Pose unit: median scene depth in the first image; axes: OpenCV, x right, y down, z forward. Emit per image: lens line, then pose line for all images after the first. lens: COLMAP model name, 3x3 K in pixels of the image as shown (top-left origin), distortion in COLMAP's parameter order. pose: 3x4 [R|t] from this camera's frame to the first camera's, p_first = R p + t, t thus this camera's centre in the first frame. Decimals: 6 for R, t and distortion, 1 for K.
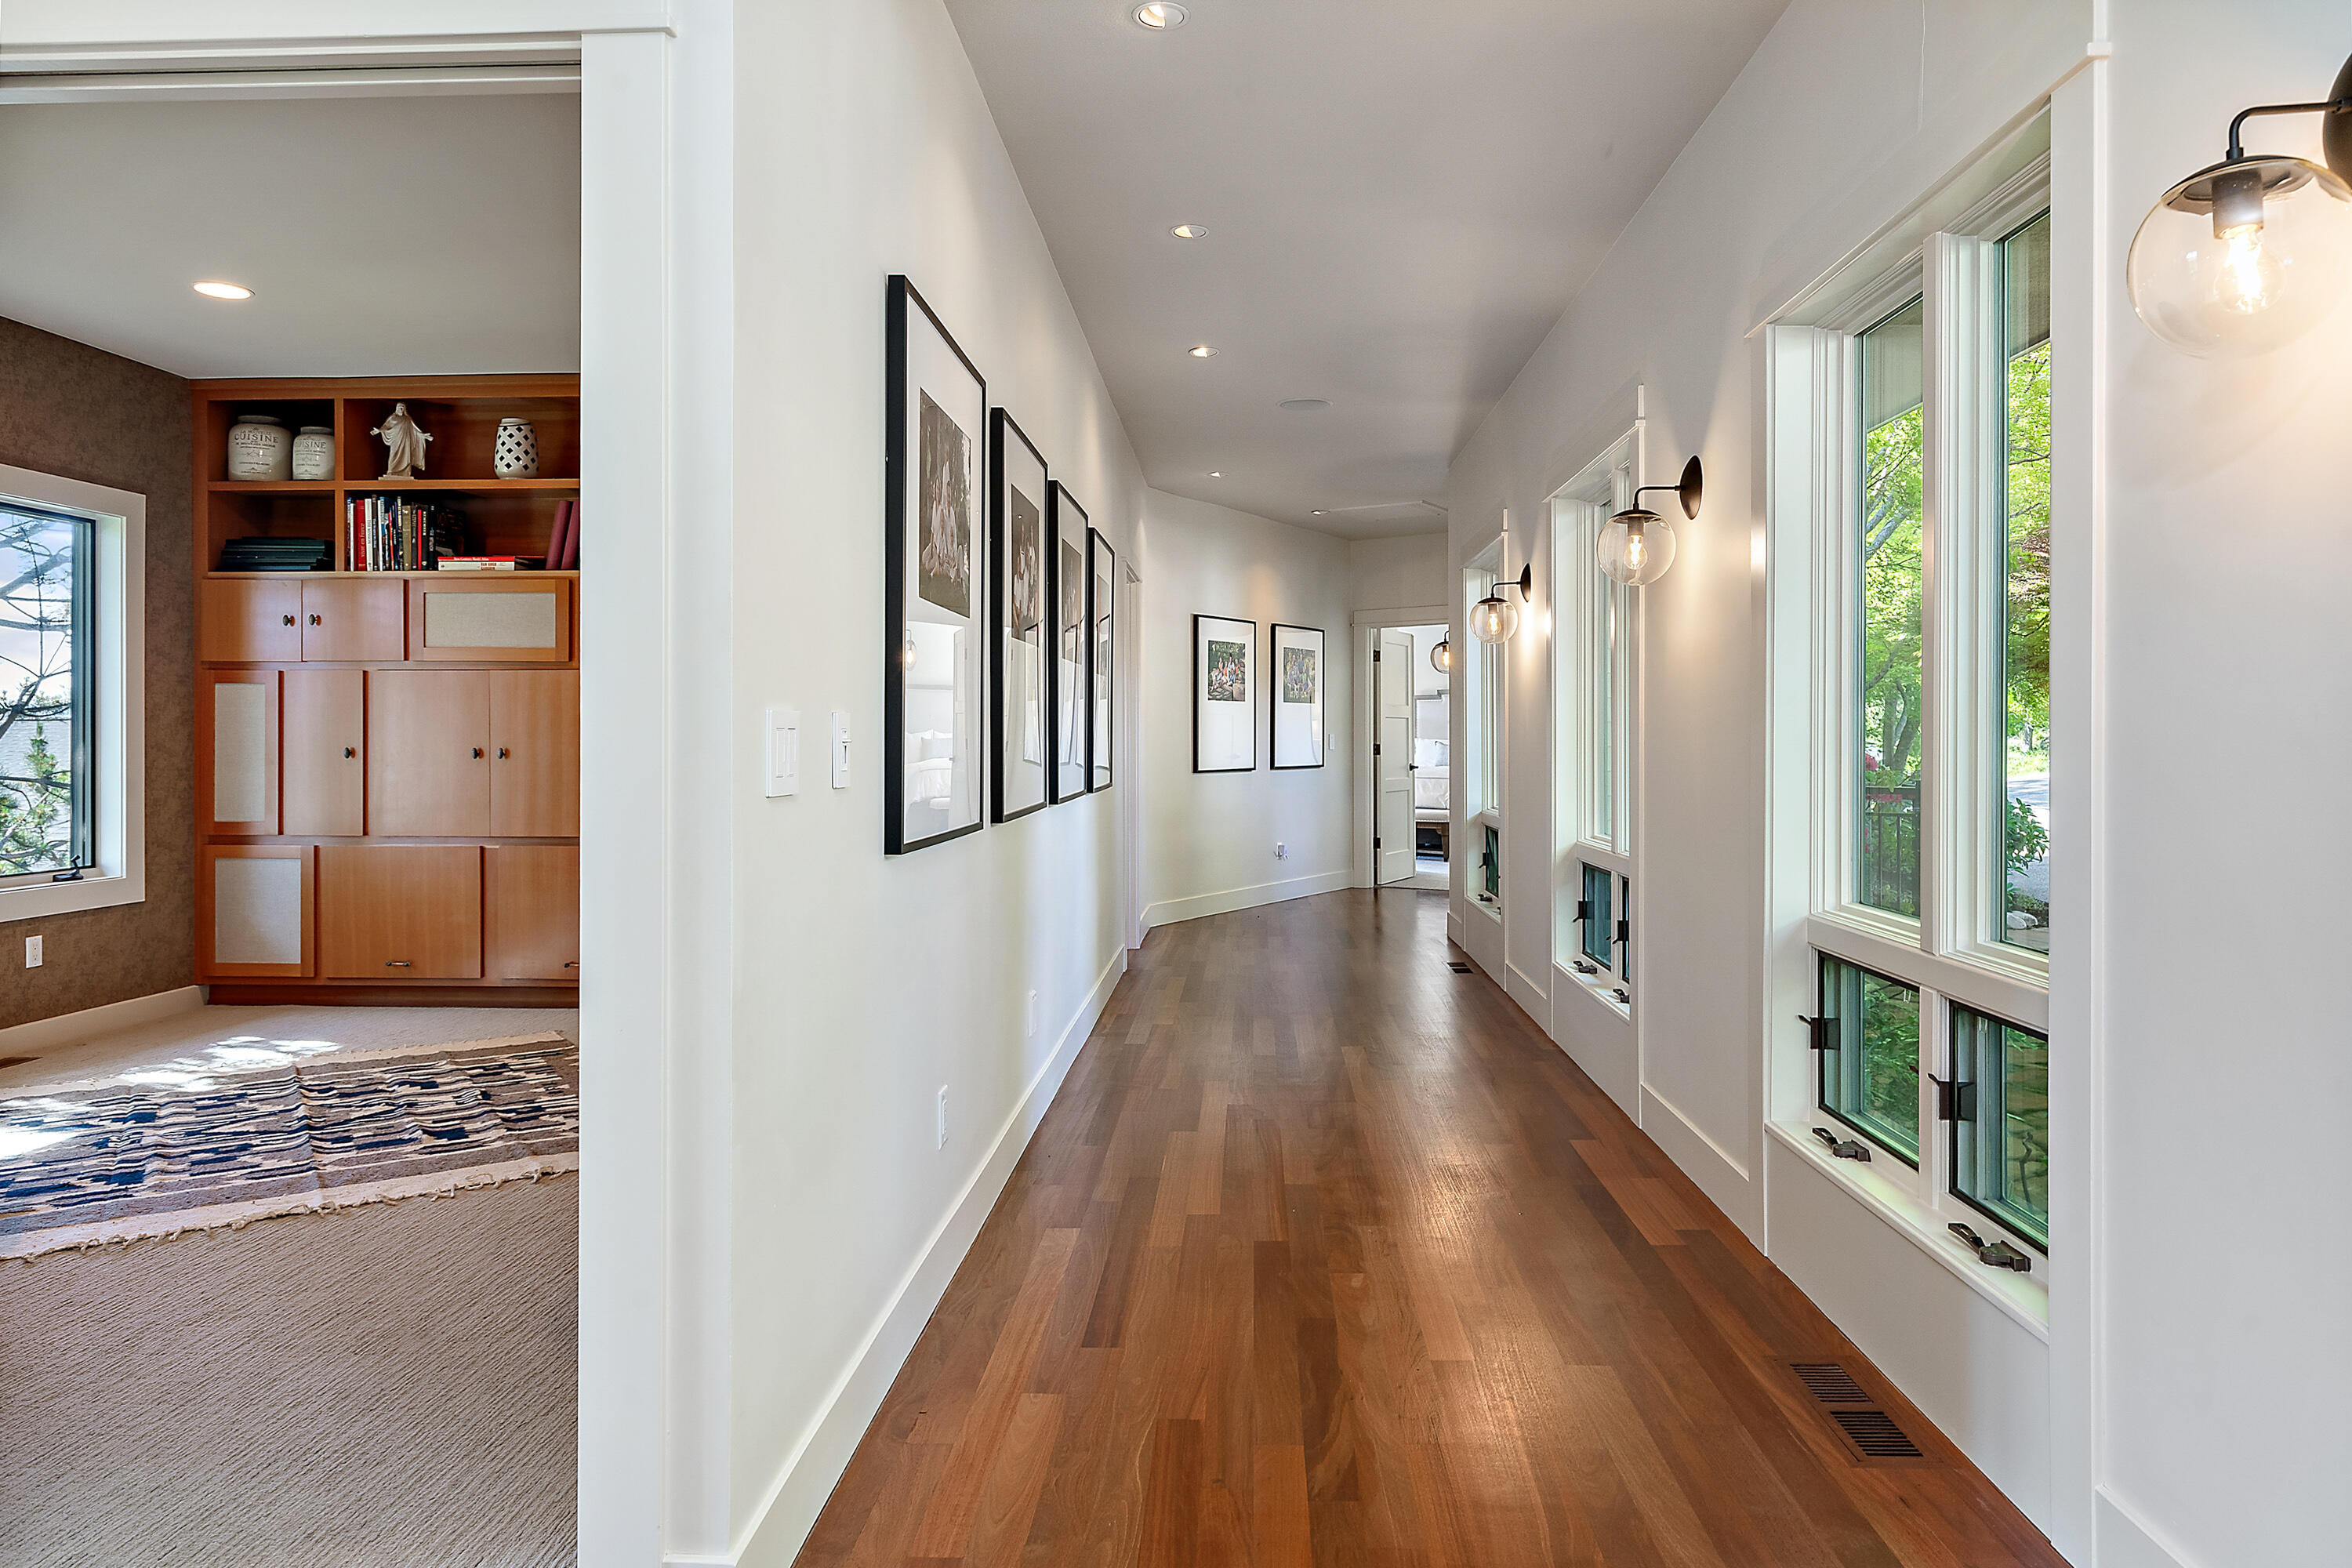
lens RADIAL K [[1472.2, 0, 1184.7], [0, 1472.2, 742.4], [0, 0, 1]] dist [0.002678, 0.000783]
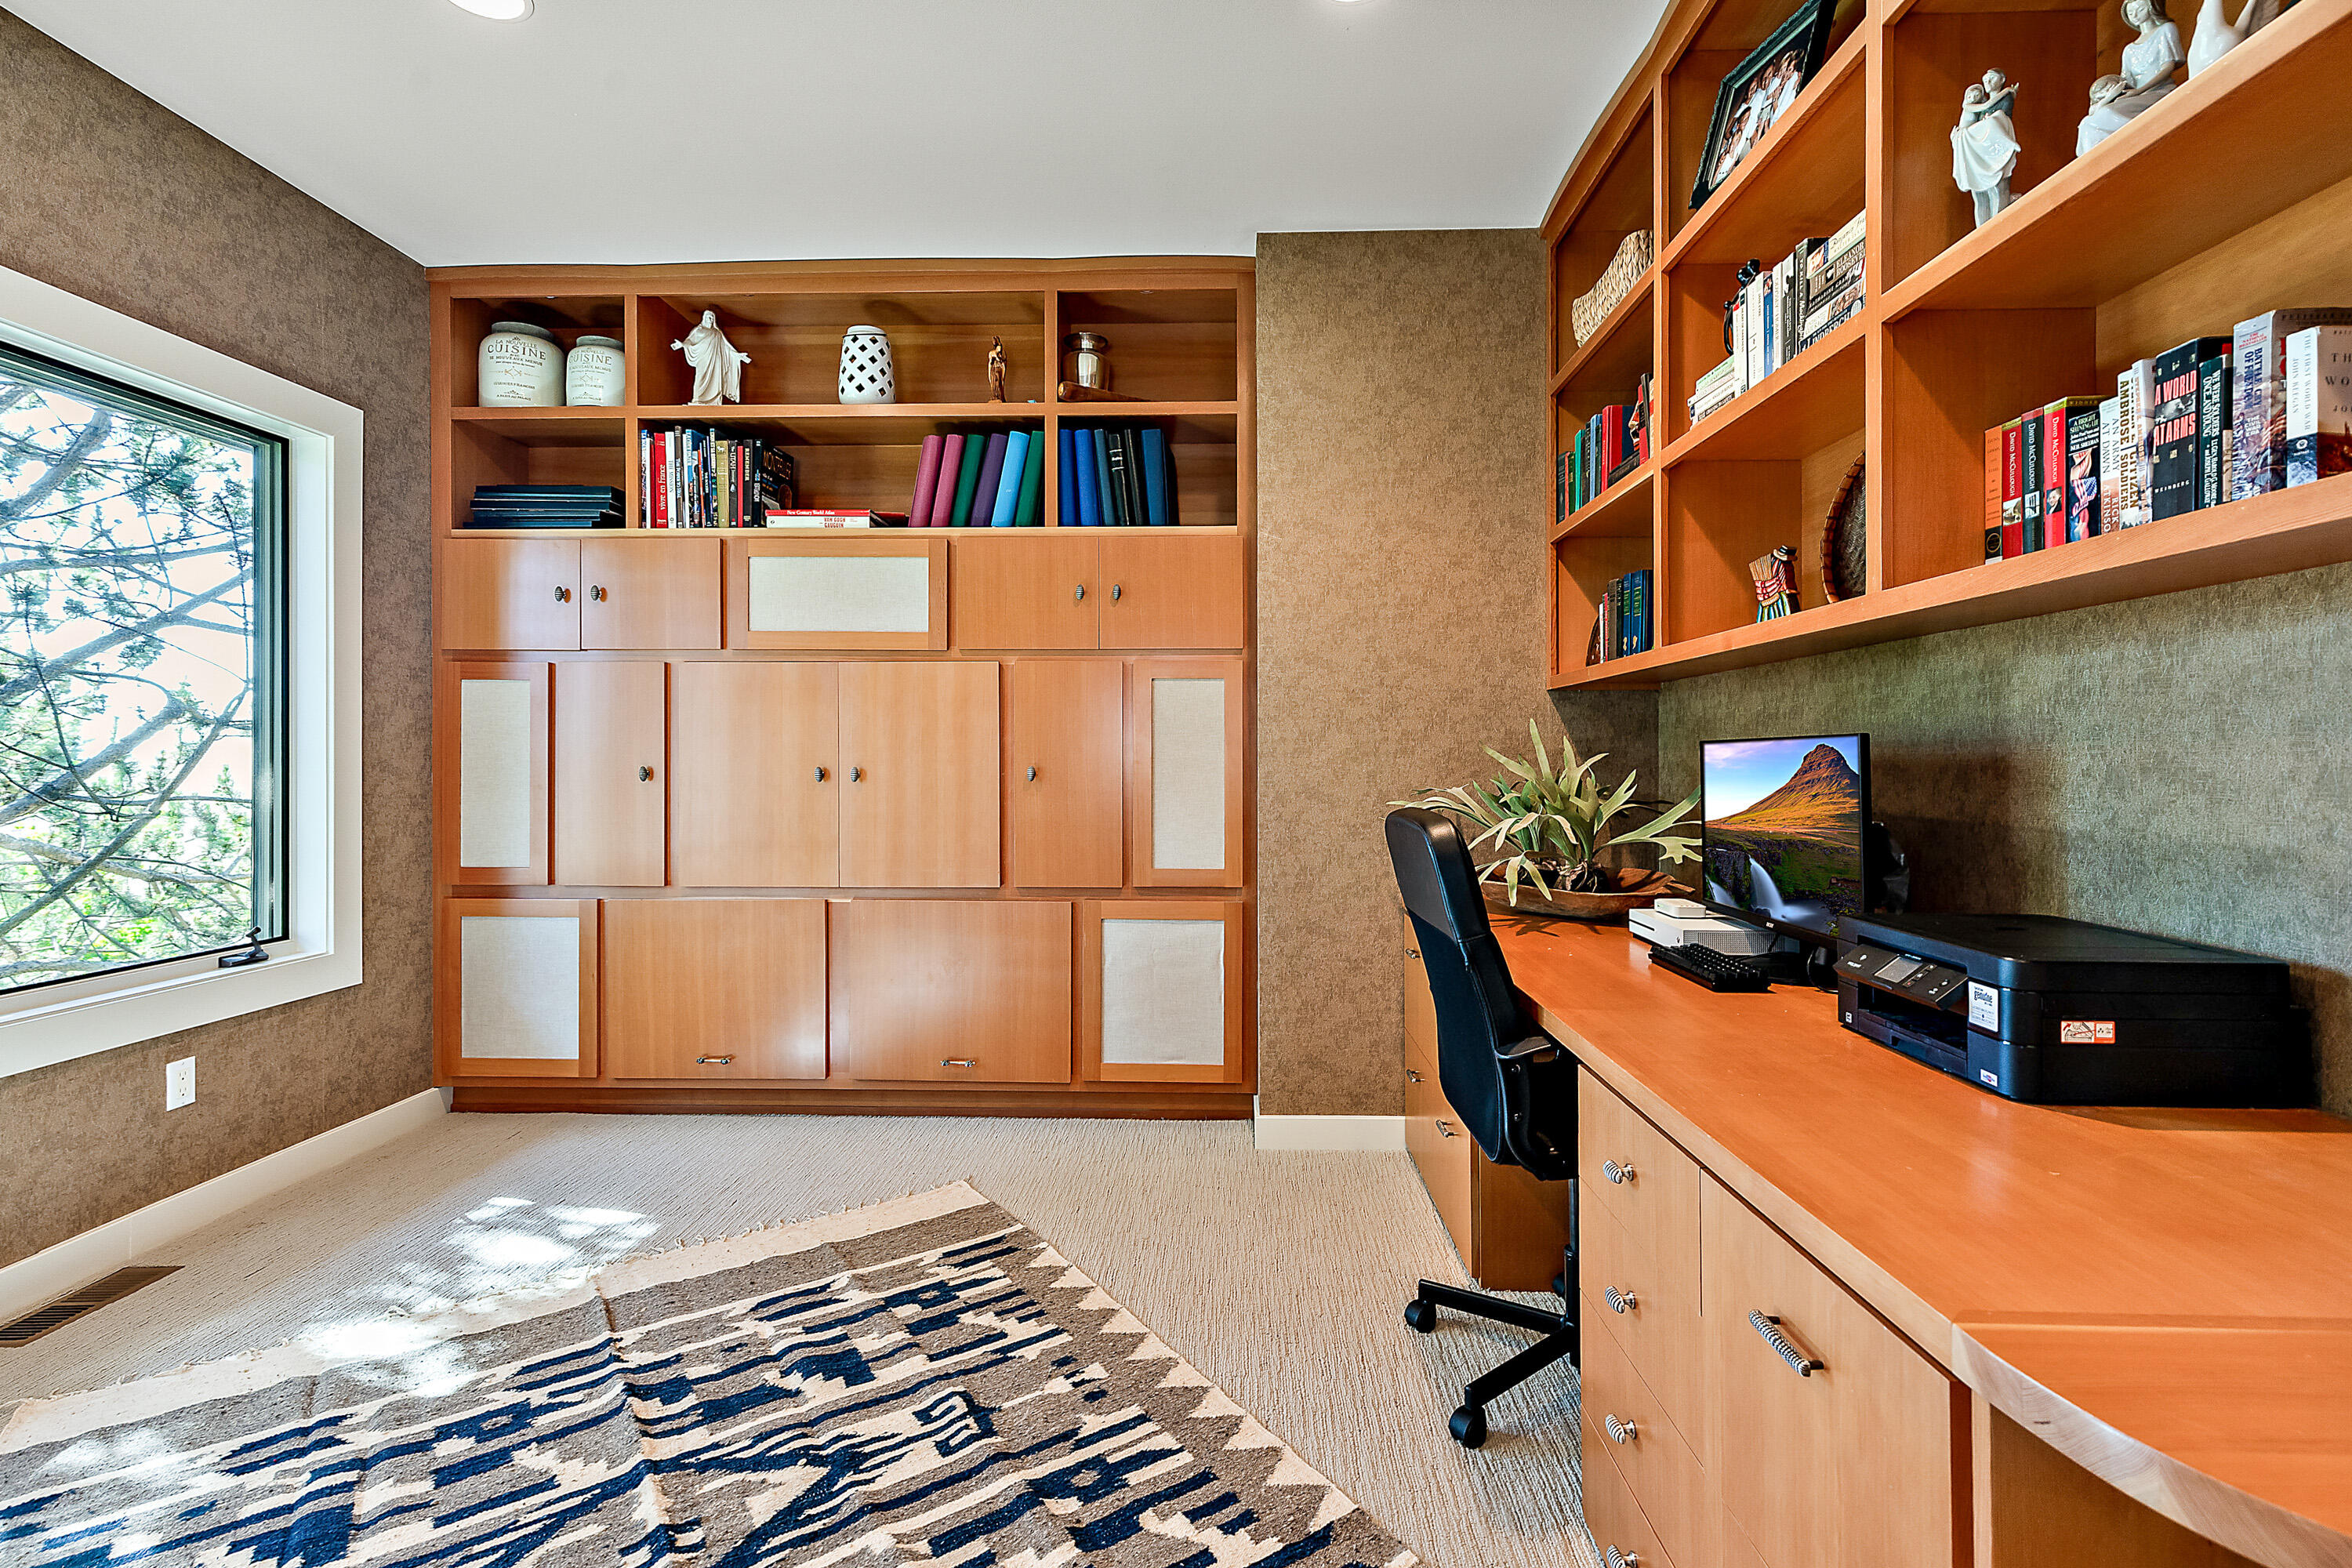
lens RADIAL K [[1091.4, 0, 1196.7], [0, 1091.4, 761.3], [0, 0, 1]] dist [0.005539, -0.000383]
pose [[0.999854, 0.000300, 0.017075, -0.299608], [-0.000316, 1.000000, 0.000939, 0.000178], [-0.017074, -0.000944, 0.999854, 0.446841]]
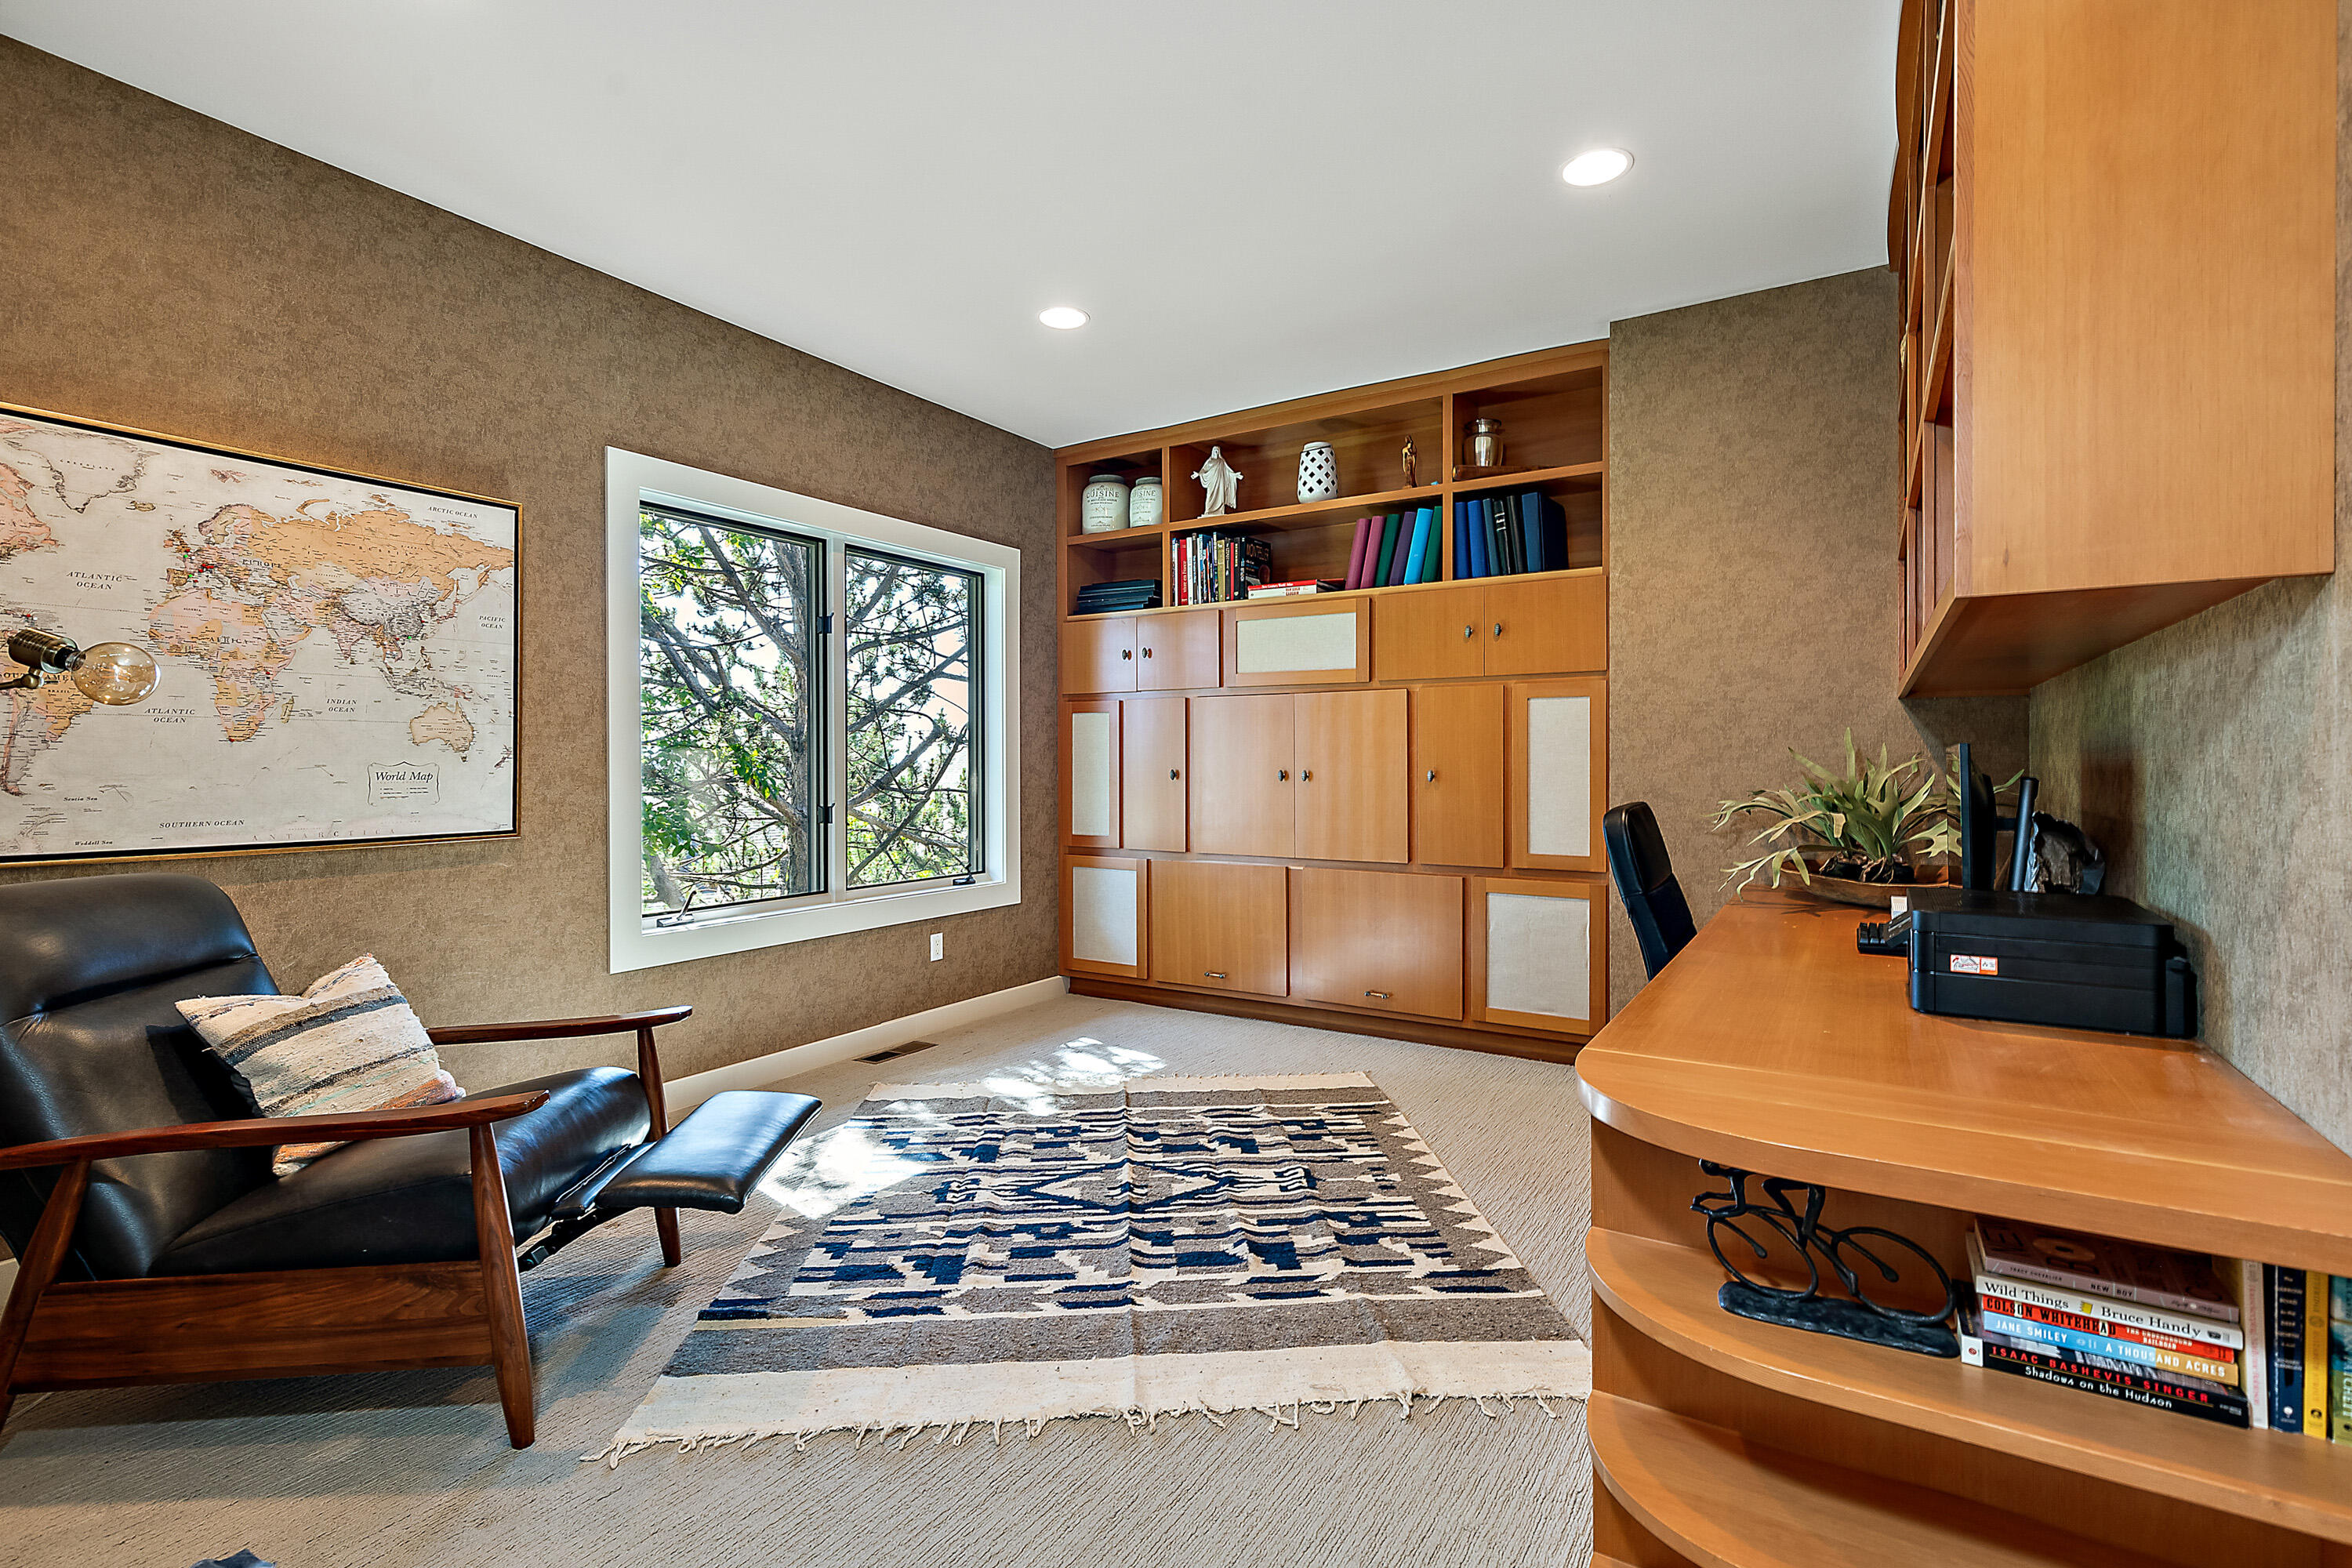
lens RADIAL K [[1078.5, 0, 1187.1], [0, 1078.5, 775.5], [0, 0, 1]] dist [0.008940, -0.001455]
pose [[0.873141, 0.003632, -0.487455, -0.173641], [0.001510, 0.999947, 0.010154, -0.000388], [0.487466, -0.009602, 0.873089, 0.314821]]
